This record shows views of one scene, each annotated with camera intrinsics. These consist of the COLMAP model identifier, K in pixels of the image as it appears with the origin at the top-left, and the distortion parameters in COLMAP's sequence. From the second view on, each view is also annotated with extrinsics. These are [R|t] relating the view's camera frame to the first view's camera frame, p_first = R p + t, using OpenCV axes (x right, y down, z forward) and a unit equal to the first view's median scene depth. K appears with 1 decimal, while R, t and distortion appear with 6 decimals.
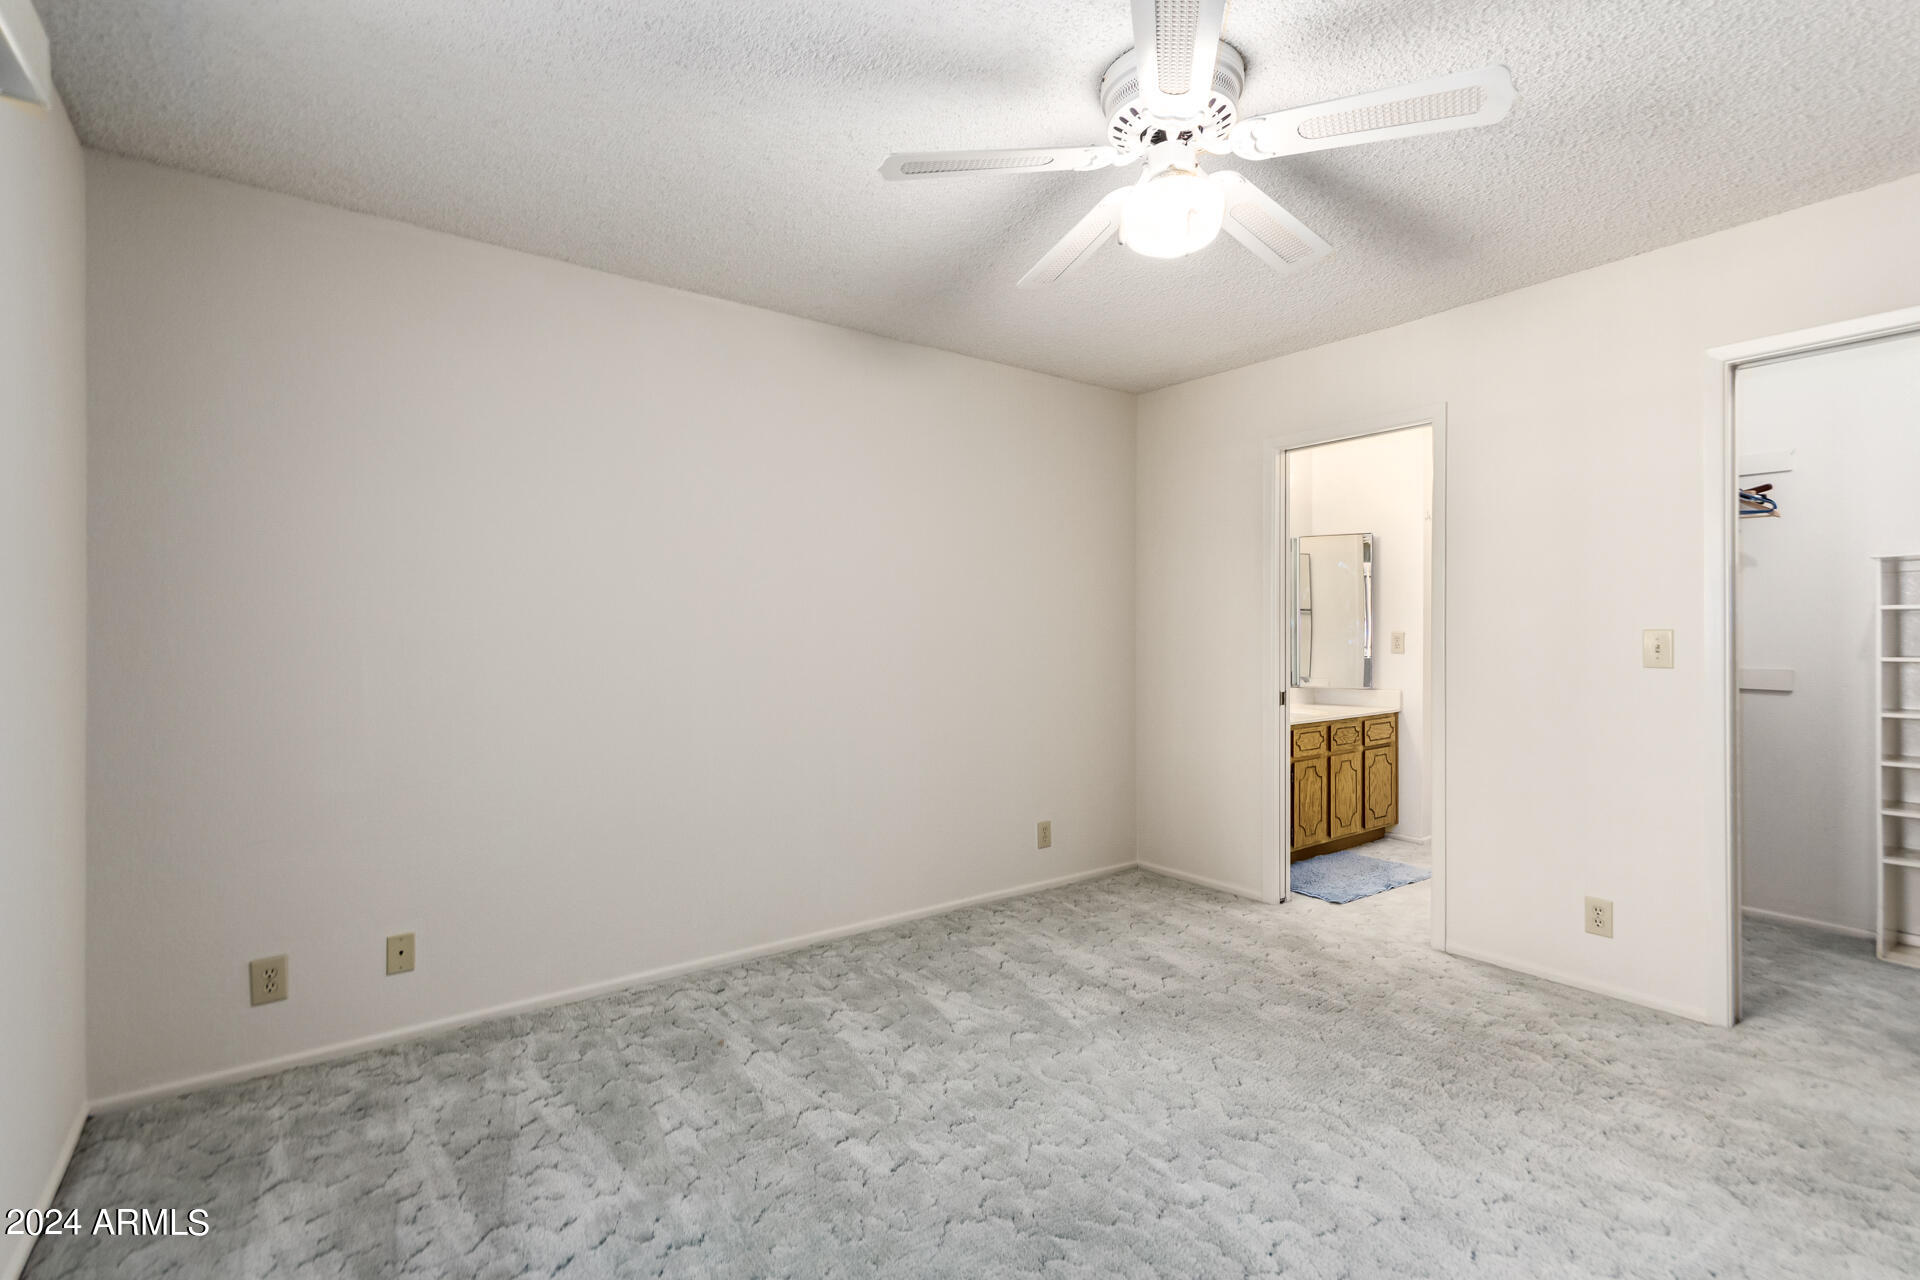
lens RADIAL K [[900.5, 0, 924.5], [0, 900.5, 616.6], [0, 0, 1]] dist [0.004530, 0.000411]
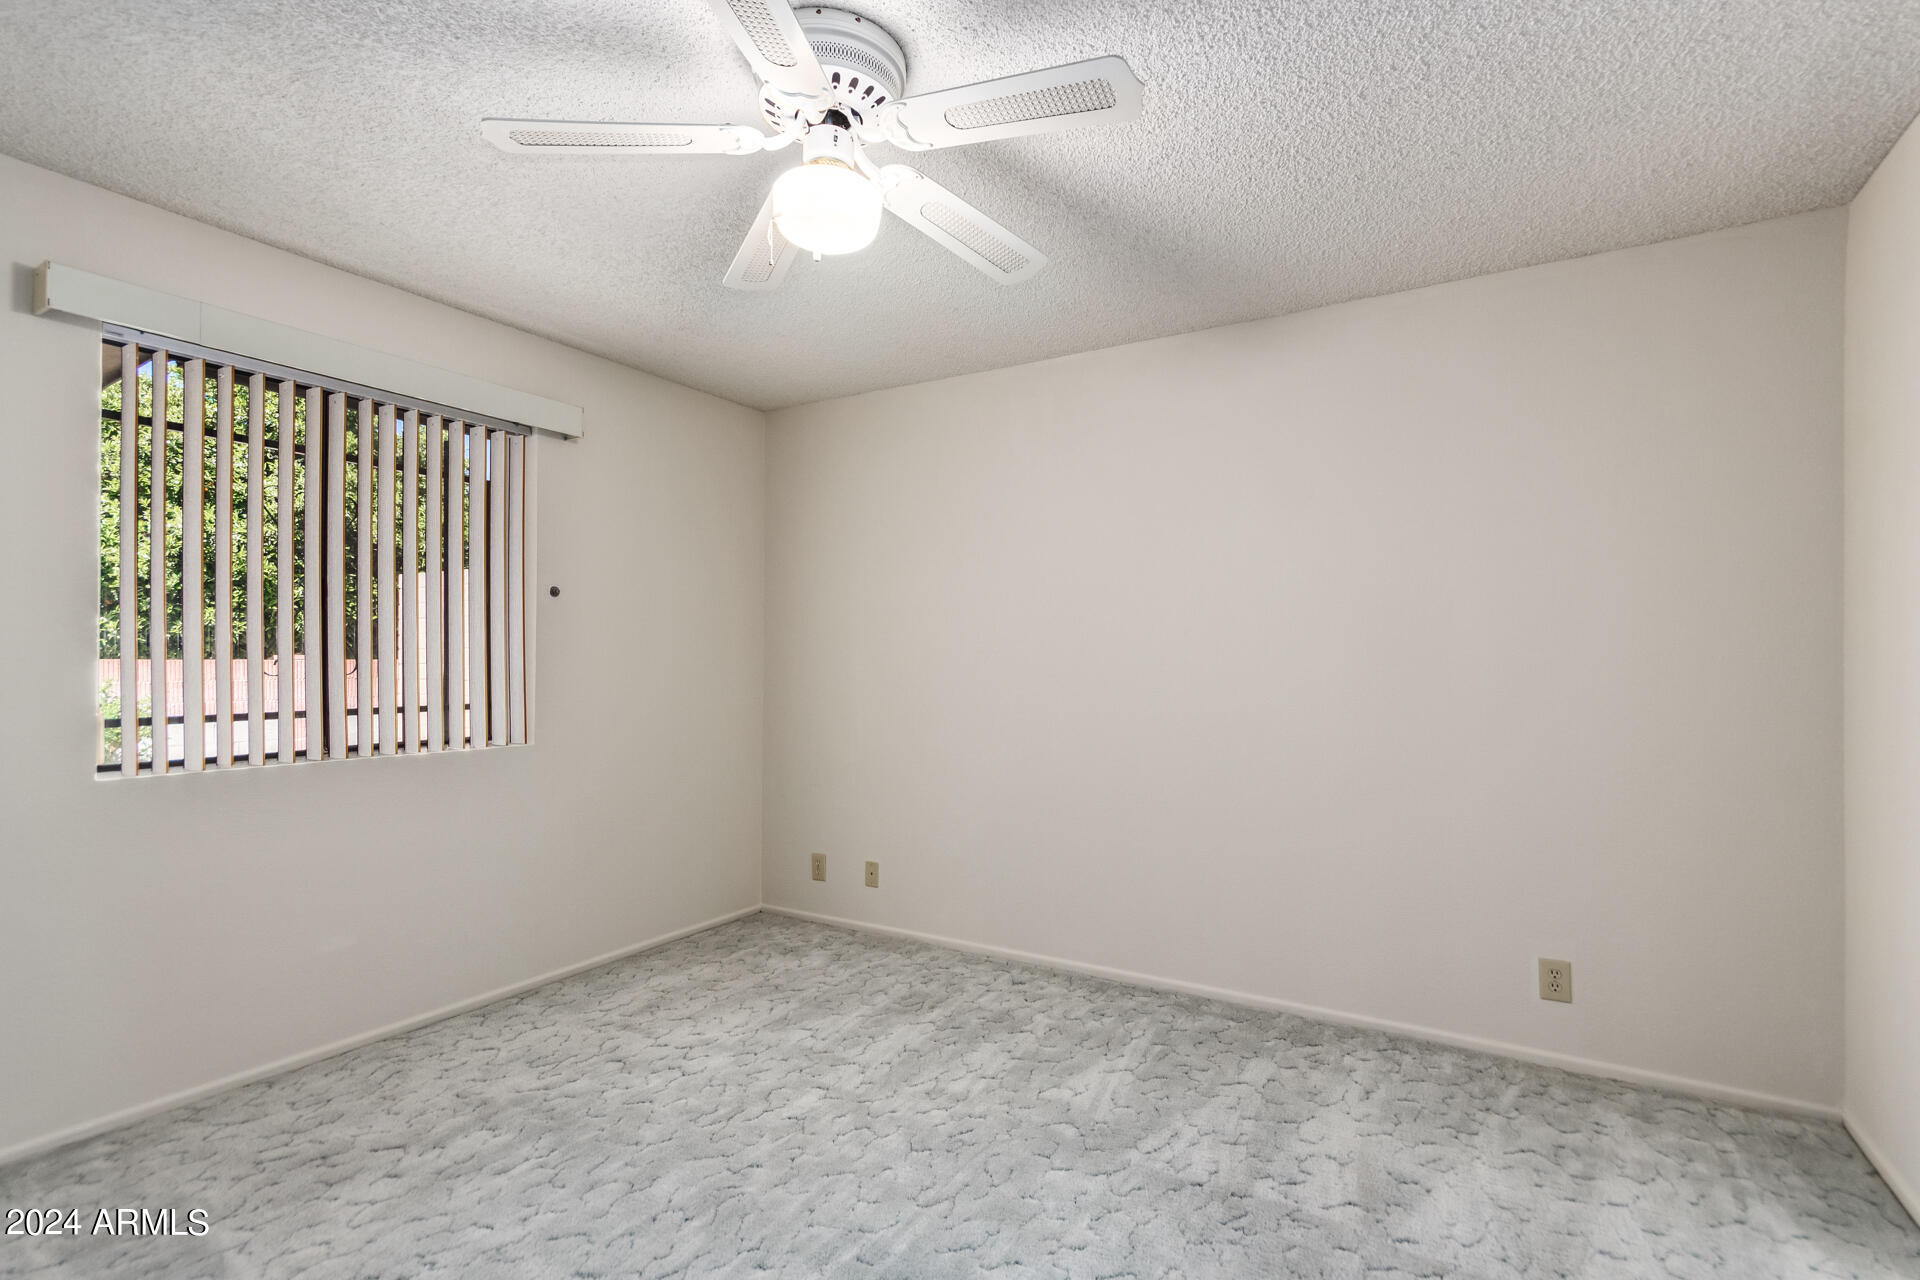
lens RADIAL K [[876.1, 0, 960.0], [0, 876.1, 640.0], [0, 0, 1]] dist [0.004376, 0.000550]
pose [[0.393261, -0.016801, -0.919273, 0.774654], [0.013965, 0.999827, -0.012299, 0.001280], [0.919321, -0.008001, 0.393427, 0.520334]]
